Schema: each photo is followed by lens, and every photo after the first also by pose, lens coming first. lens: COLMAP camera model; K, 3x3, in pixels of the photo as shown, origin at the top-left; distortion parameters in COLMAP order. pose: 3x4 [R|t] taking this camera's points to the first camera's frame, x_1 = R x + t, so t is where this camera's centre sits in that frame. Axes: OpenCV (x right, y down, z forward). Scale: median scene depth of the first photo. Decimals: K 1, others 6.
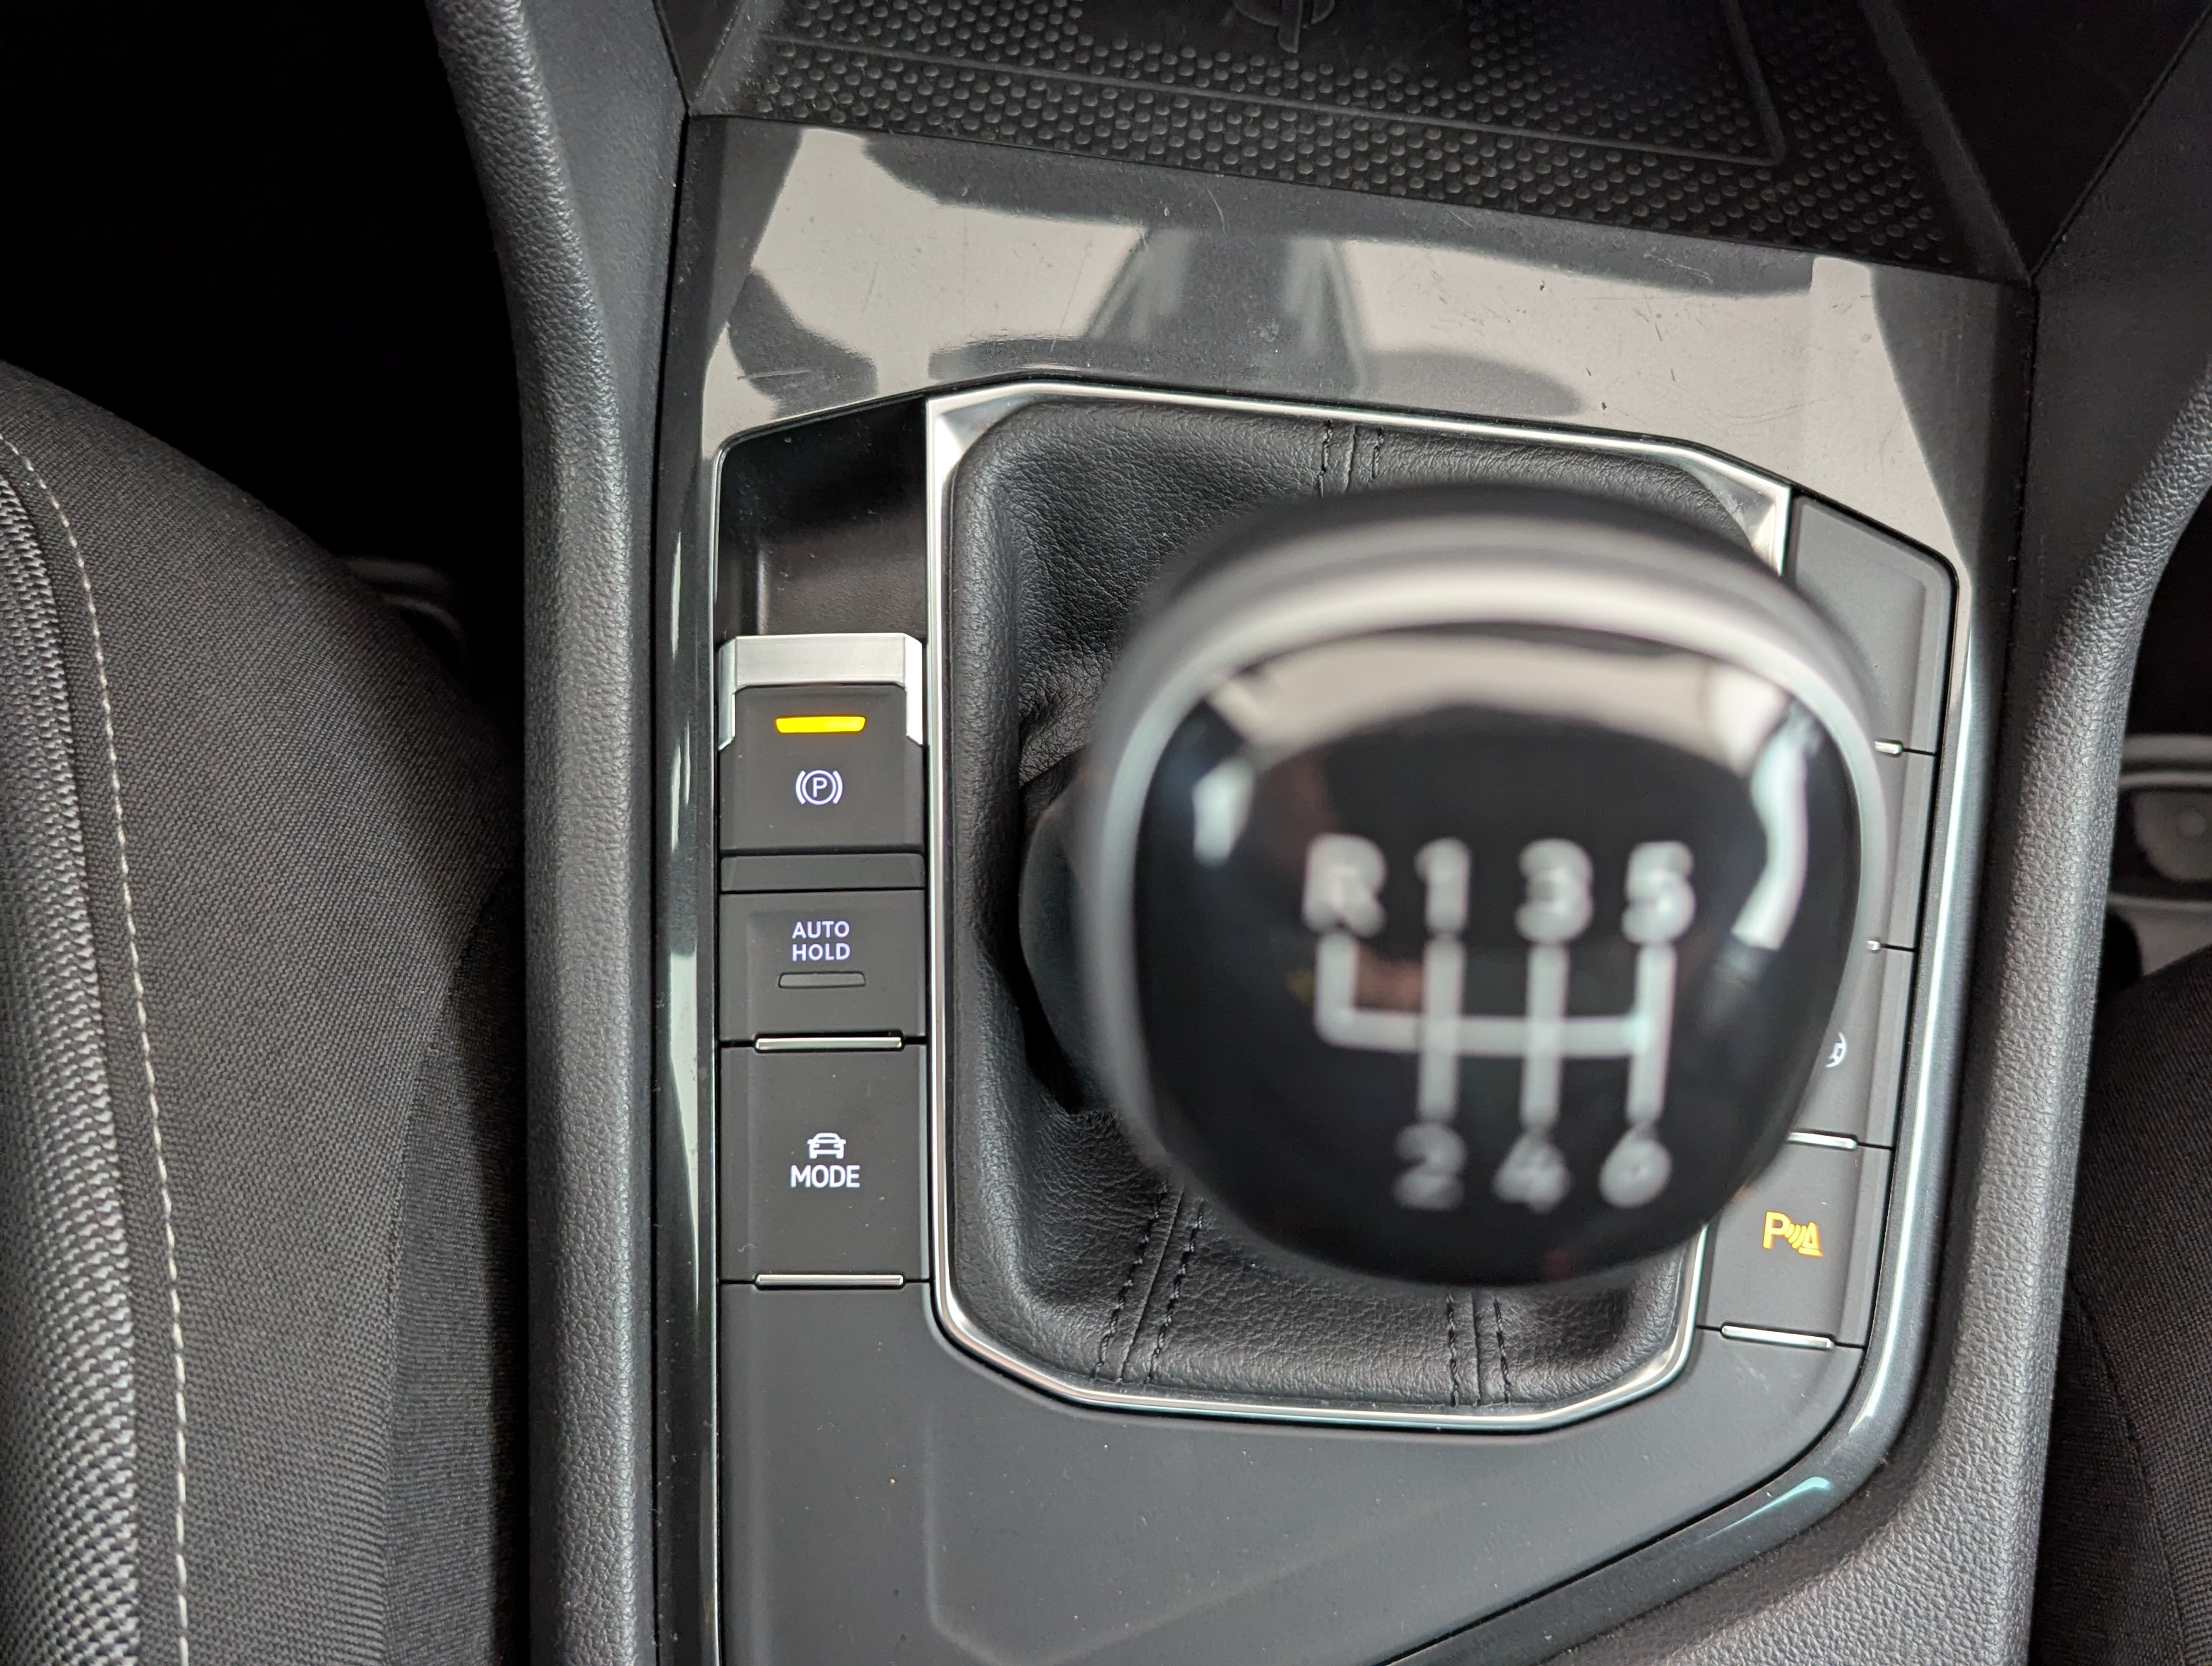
lens RADIAL K [[2057.1, 0, 1109.2], [0, 2057.1, 827.8], [0, 0, 1]] dist [0.021316, 0.000000]
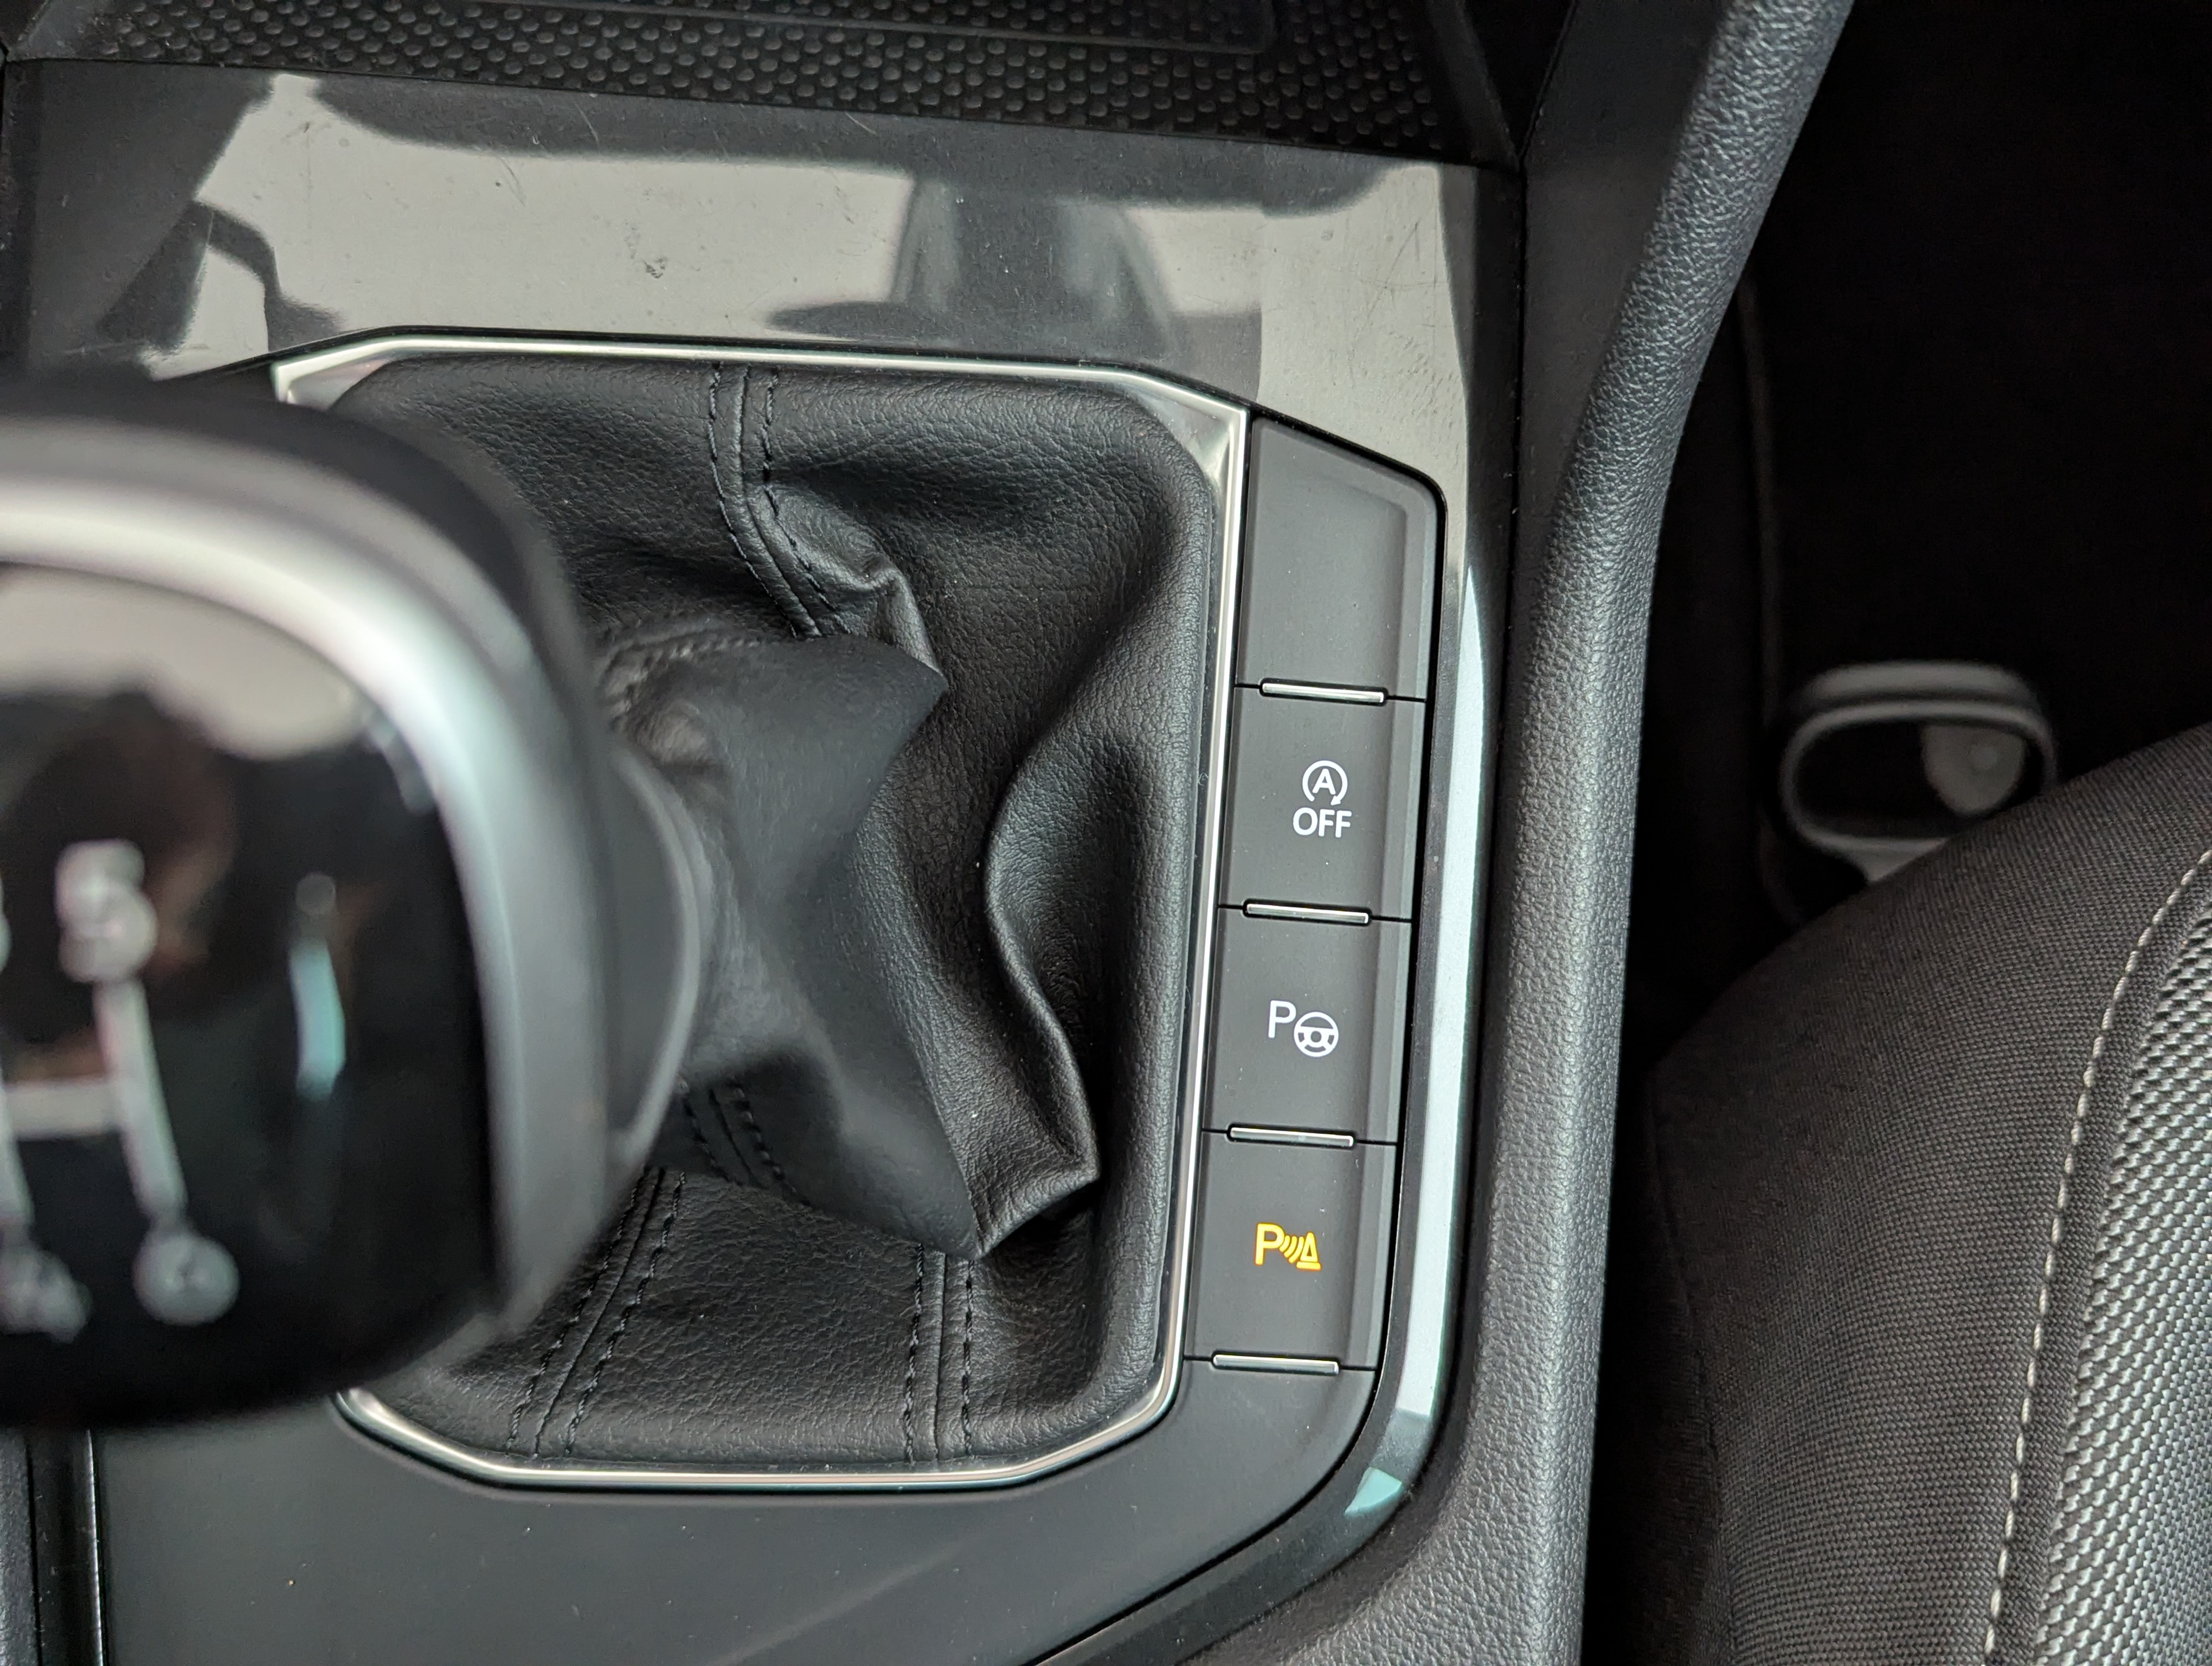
lens RADIAL K [[2057.1, 0, 1116.2], [0, 2057.1, 843.6], [0, 0, 1]] dist [0.021316, 0.000000]
pose [[0.998328, -0.057482, -0.006036, 0.271855], [0.057549, 0.998275, 0.011640, 0.008299], [0.005356, -0.011968, 0.999914, 0.112262]]
